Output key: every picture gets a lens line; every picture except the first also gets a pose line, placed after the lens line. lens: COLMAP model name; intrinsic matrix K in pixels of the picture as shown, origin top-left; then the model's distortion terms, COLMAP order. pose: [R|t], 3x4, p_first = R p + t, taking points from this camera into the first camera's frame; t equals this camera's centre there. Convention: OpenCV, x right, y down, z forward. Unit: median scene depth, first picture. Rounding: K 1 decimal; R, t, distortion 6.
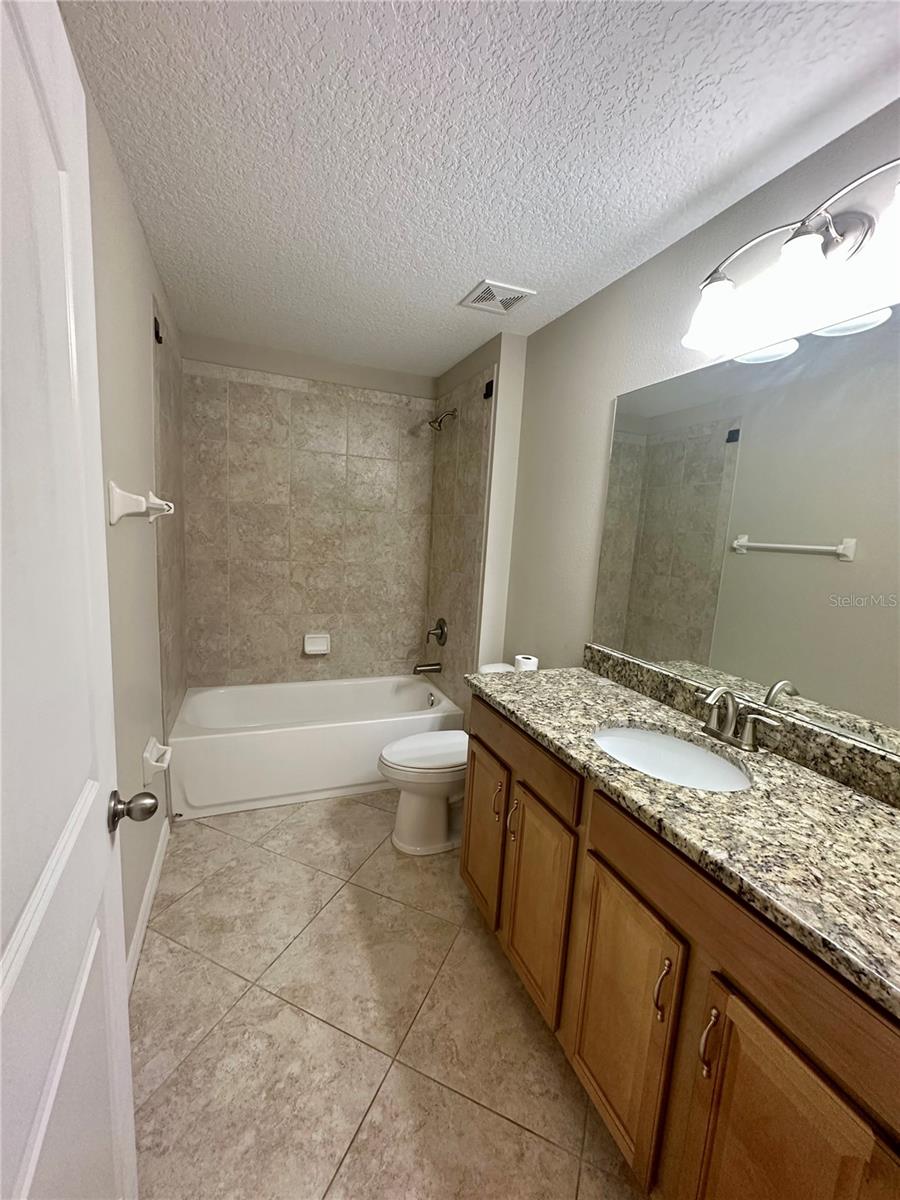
lens RADIAL K [[482.0, 0, 450.0], [0, 482.0, 600.0], [0, 0, 1]] dist [0.013263, 0.000066]
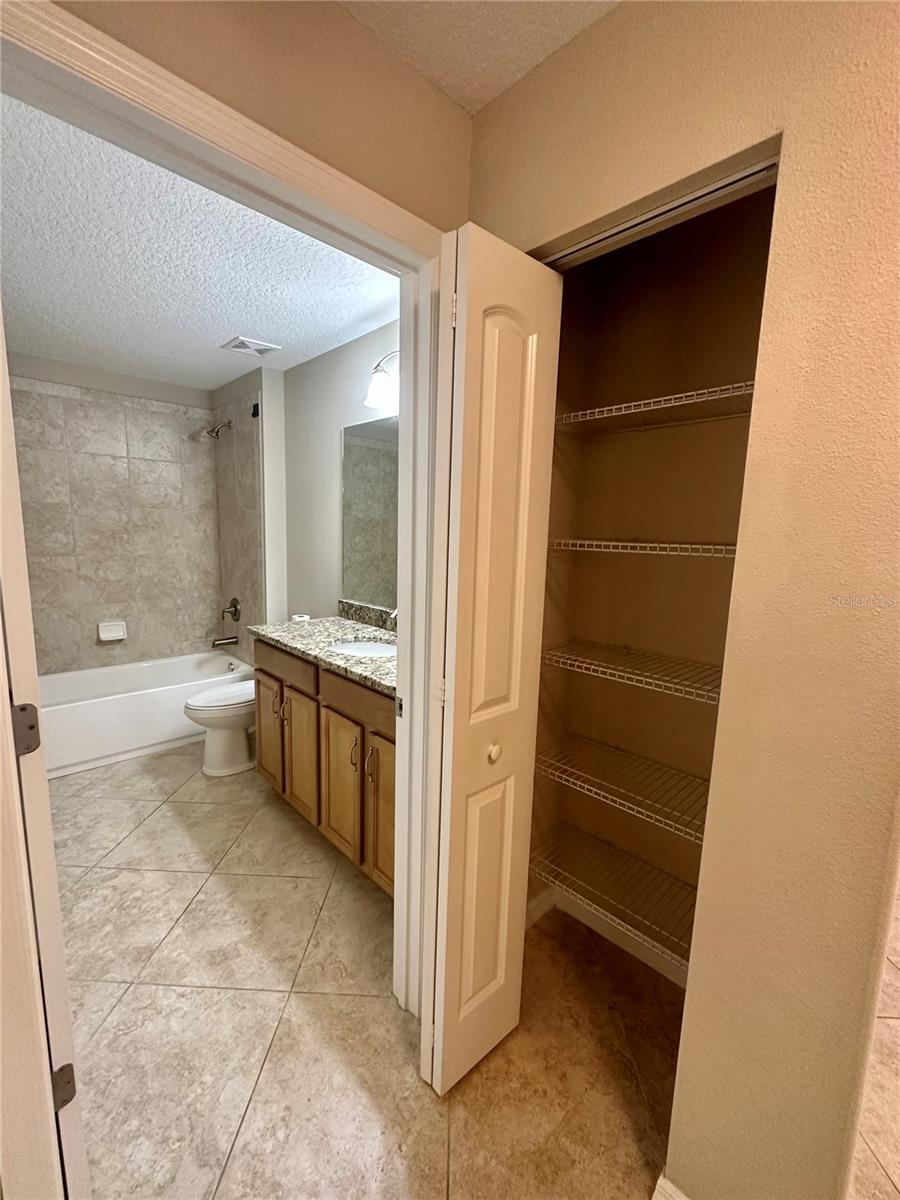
lens RADIAL K [[488.0, 0, 445.8], [0, 488.0, 600.0], [0, 0, 1]] dist [-0.000168, 0.000198]
pose [[0.932237, -0.083143, 0.352166, 0.046874], [0.077901, 0.996538, 0.029055, 0.051869], [-0.353363, 0.000348, 0.935486, -0.318738]]
